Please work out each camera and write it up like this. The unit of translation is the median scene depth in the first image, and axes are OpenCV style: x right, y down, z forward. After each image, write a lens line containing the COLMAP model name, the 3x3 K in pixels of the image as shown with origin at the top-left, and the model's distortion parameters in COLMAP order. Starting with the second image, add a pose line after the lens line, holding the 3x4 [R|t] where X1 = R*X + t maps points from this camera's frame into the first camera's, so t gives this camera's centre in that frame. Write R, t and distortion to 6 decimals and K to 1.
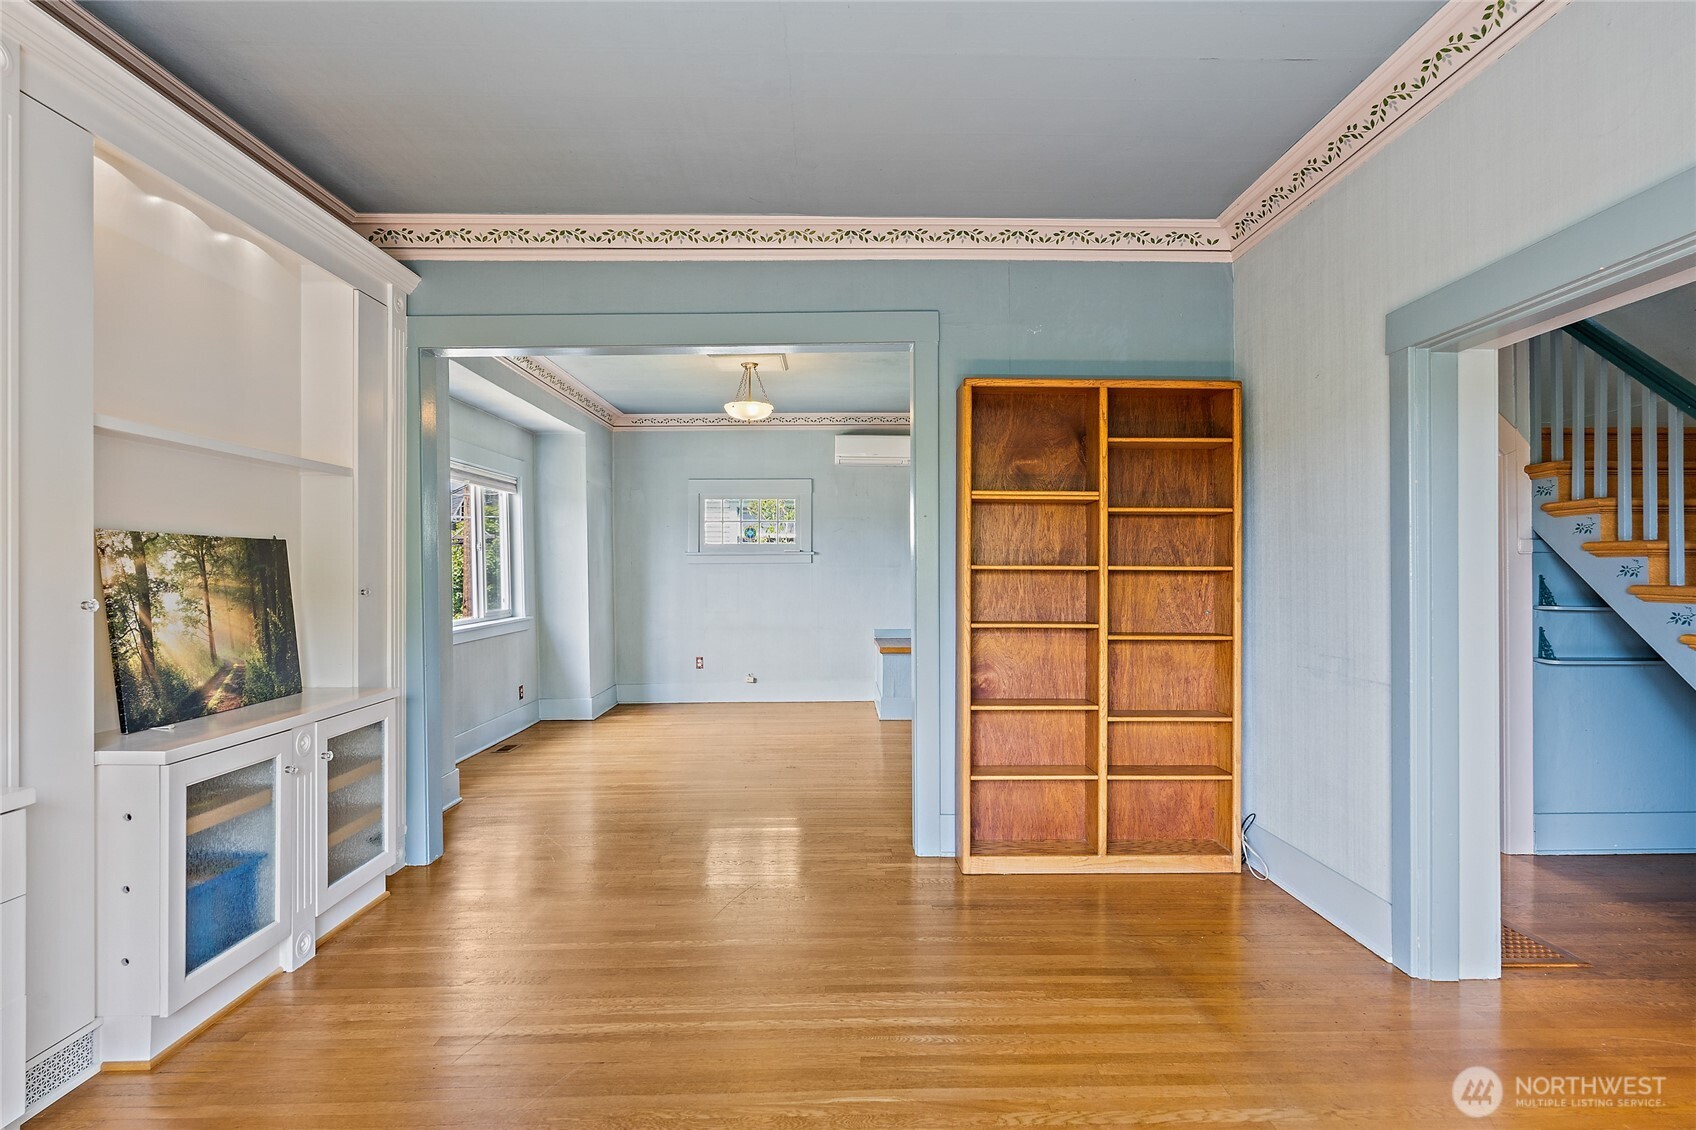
lens RADIAL K [[925.0, 0, 849.4], [0, 925.0, 567.8], [0, 0, 1]] dist [0.002301, -0.000142]
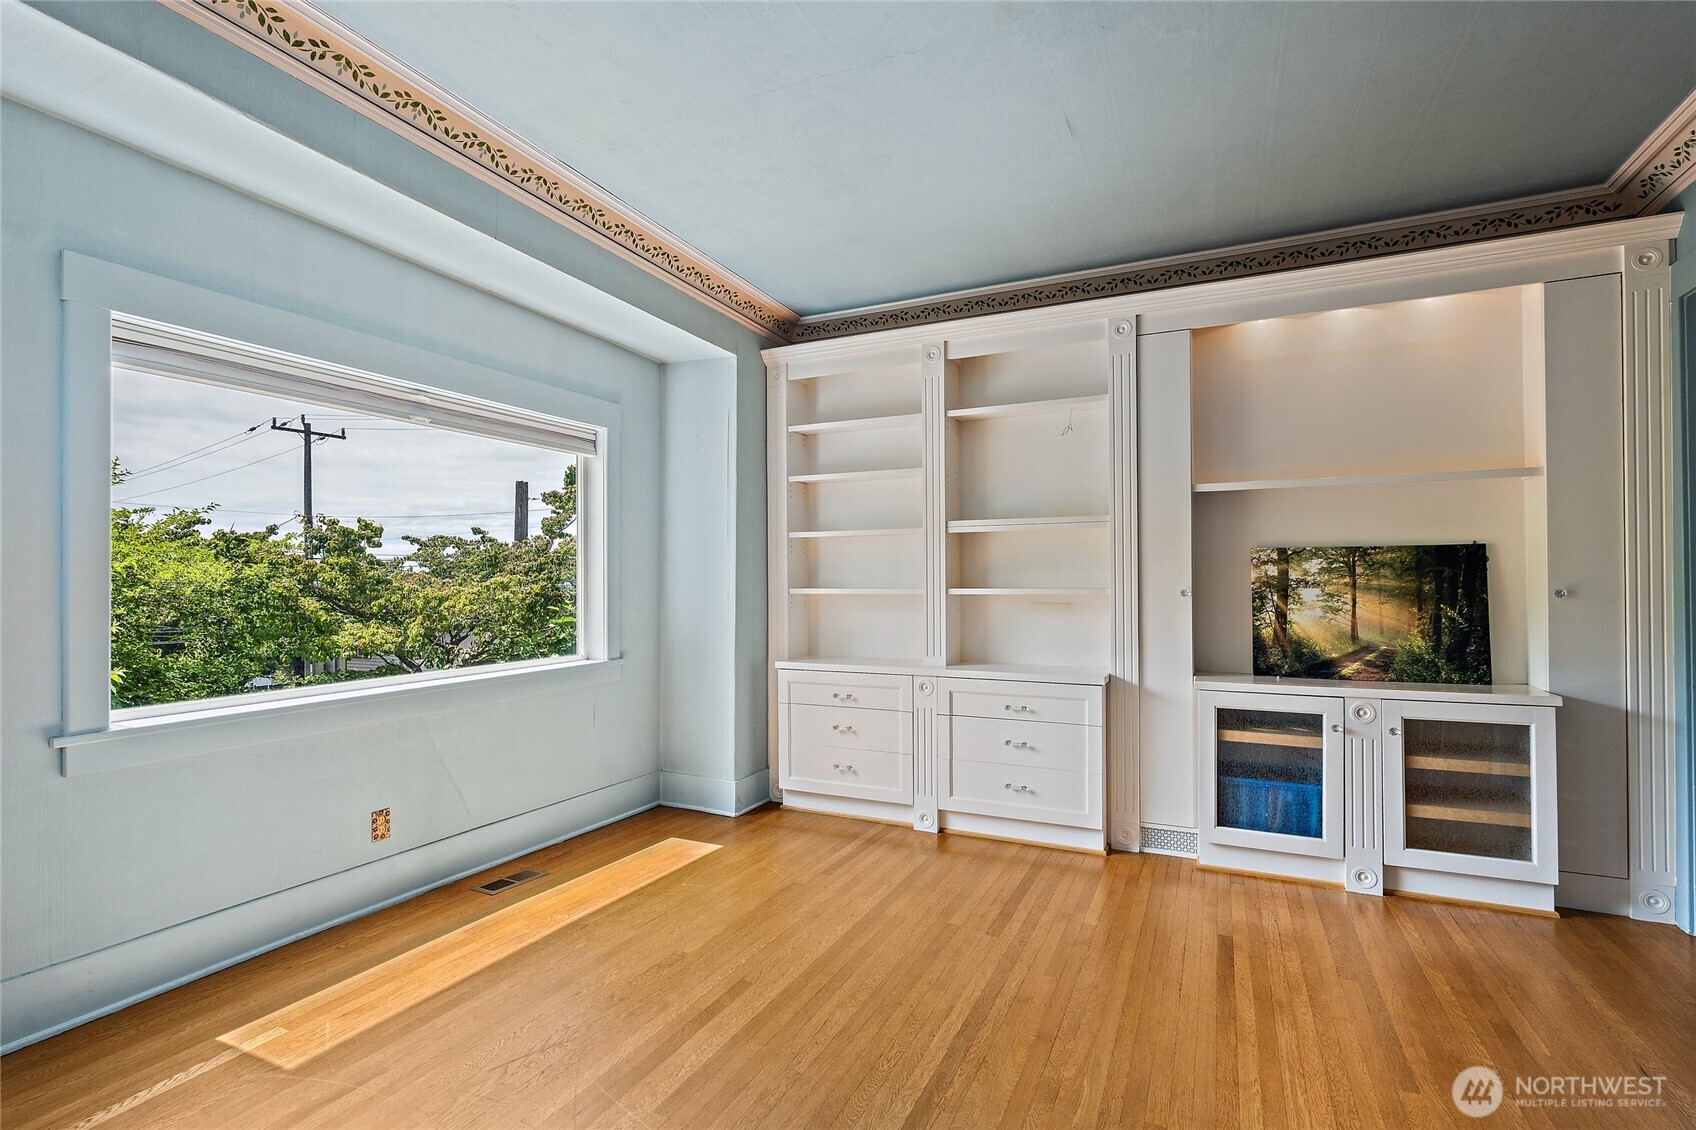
lens RADIAL K [[772.5, 0, 850.9], [0, 772.5, 569.0], [0, 0, 1]] dist [0.002612, -0.000279]
pose [[-0.447373, -0.004879, -0.894334, 0.629483], [0.010092, 0.999894, -0.010503, 0.001860], [0.894290, -0.013724, -0.447277, 0.850855]]
